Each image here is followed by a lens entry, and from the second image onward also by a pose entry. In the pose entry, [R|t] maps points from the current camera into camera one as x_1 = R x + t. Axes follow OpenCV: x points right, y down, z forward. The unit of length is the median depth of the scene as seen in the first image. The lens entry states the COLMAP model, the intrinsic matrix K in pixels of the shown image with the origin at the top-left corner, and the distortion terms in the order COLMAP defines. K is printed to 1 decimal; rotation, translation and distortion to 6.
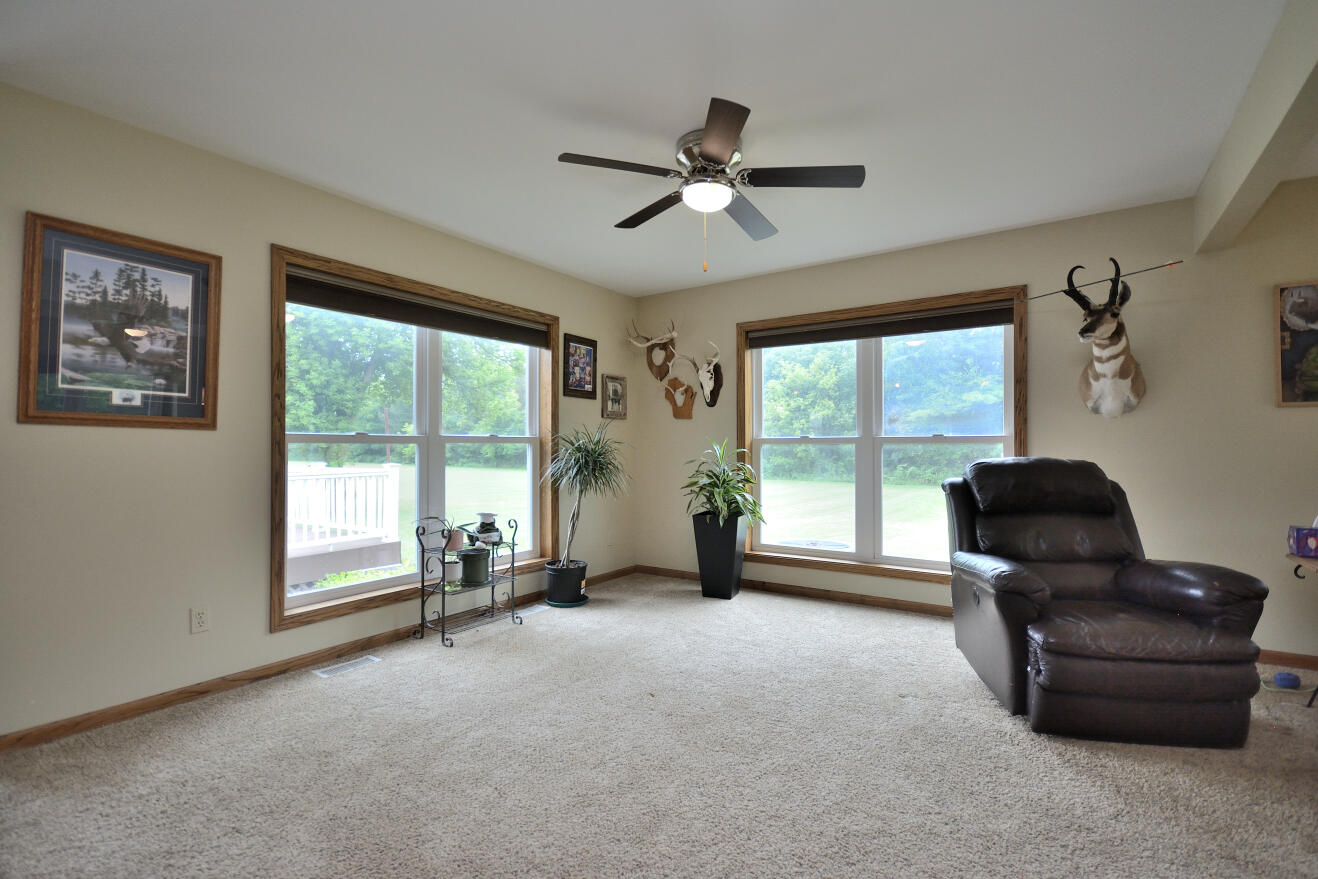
lens RADIAL K [[601.1, 0, 659.0], [0, 601.1, 439.5], [0, 0, 1]] dist [-0.001042, -0.000106]
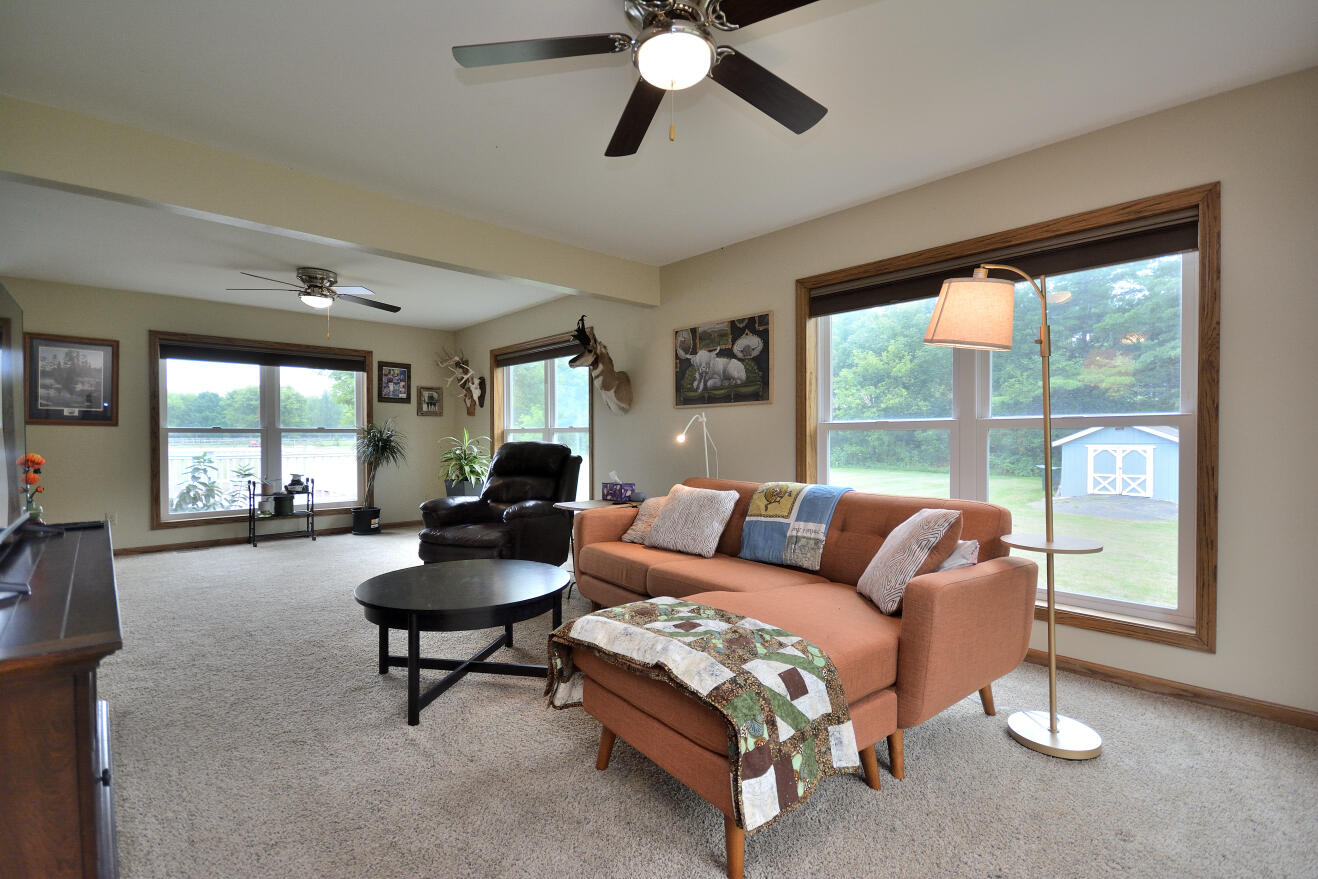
lens RADIAL K [[591.2, 0, 652.9], [0, 591.2, 441.1], [0, 0, 1]] dist [-0.000291, -0.000597]
pose [[0.973202, 0.002311, -0.229940, 1.071050], [0.002670, 0.999769, 0.021349, -0.003302], [0.229936, -0.021391, 0.972971, -0.383599]]
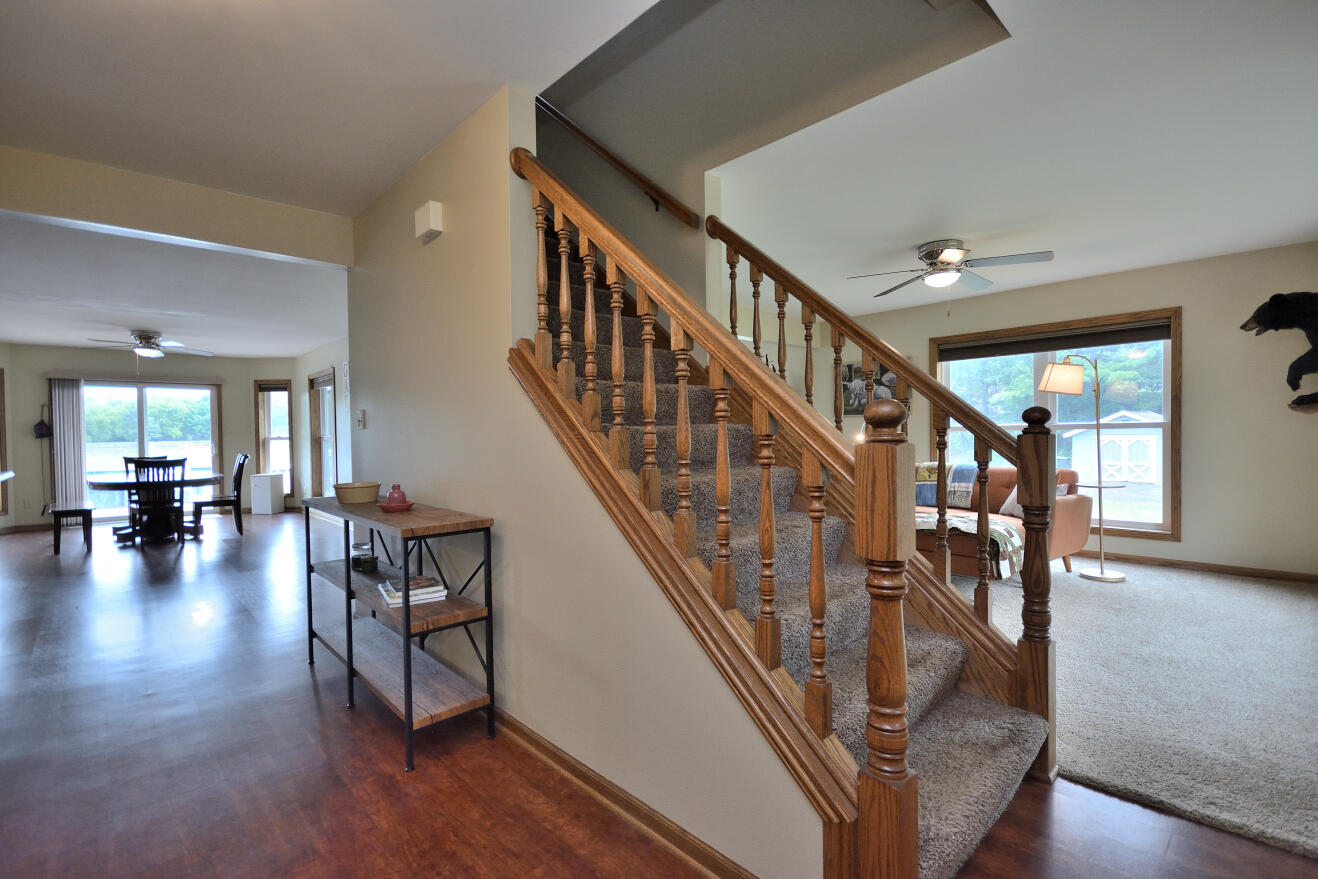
lens RADIAL K [[596.1, 0, 665.4], [0, 596.1, 442.3], [0, 0, 1]] dist [0.014464, 0.000151]
pose [[0.976879, -0.009632, -0.213575, 0.712012], [0.016312, 0.999431, 0.029534, -0.030386], [0.213169, -0.032335, 0.976480, -1.122278]]
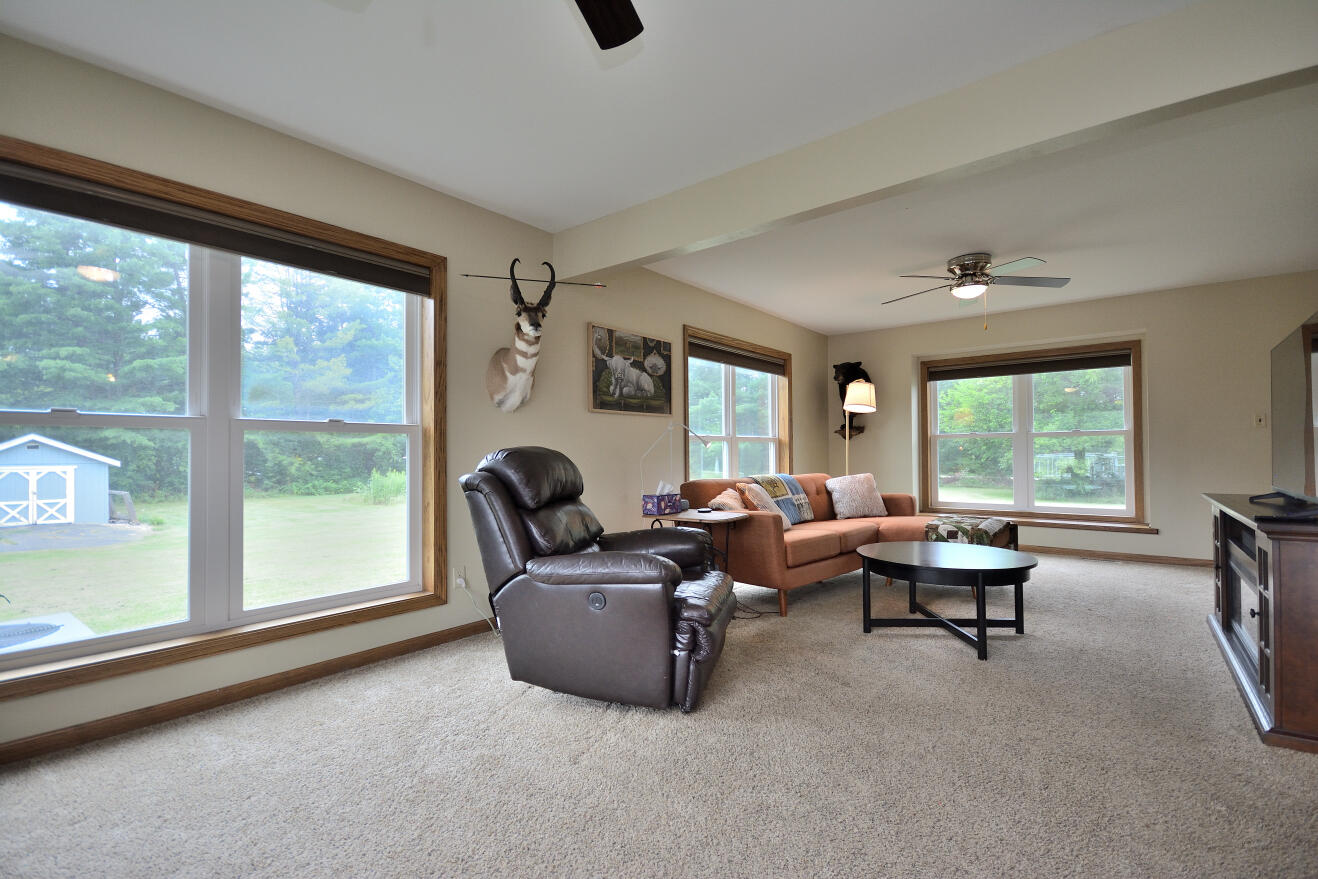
lens RADIAL K [[575.6, 0, 684.1], [0, 575.6, 443.2], [0, 0, 1]] dist [-0.021654, -0.000012]
pose [[0.063239, 0.020402, 0.997790, -0.209183], [-0.007009, 0.999775, -0.019998, 0.033373], [-0.997974, -0.005729, 0.063368, 0.588475]]
